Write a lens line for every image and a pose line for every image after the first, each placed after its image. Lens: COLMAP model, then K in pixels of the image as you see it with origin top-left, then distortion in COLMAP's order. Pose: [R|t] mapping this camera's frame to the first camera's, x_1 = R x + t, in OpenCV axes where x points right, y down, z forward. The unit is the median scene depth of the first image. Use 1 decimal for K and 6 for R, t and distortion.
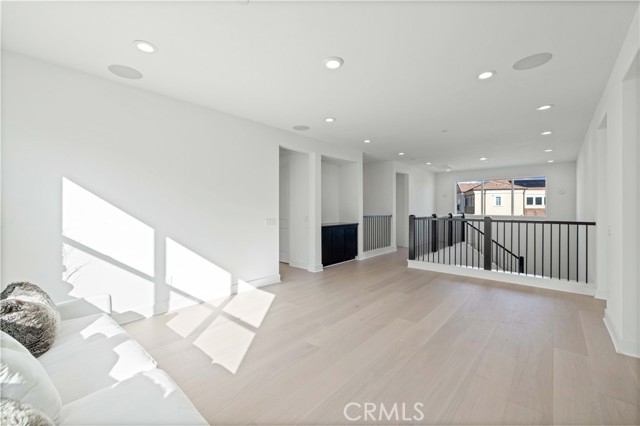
lens RADIAL K [[270.5, 0, 319.3], [0, 270.5, 209.1], [0, 0, 1]] dist [0.001263, -0.000262]
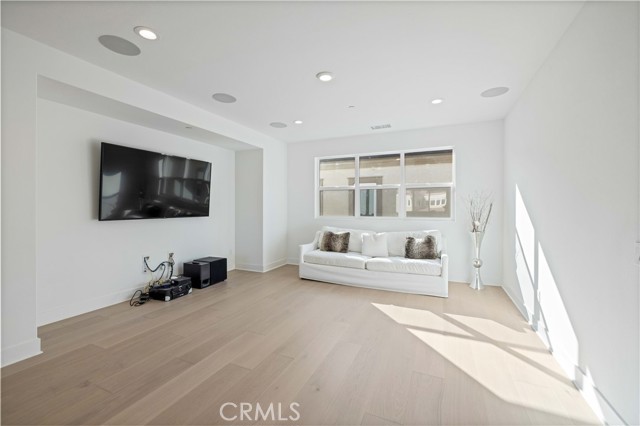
lens RADIAL K [[270.5, 0, 319.3], [0, 270.5, 209.1], [0, 0, 1]] dist [0.001263, -0.000262]
pose [[-0.961490, -0.003543, -0.274816, 0.326663], [-0.002825, 0.999991, -0.003009, 0.011248], [0.274824, -0.002117, -0.961492, 1.750283]]
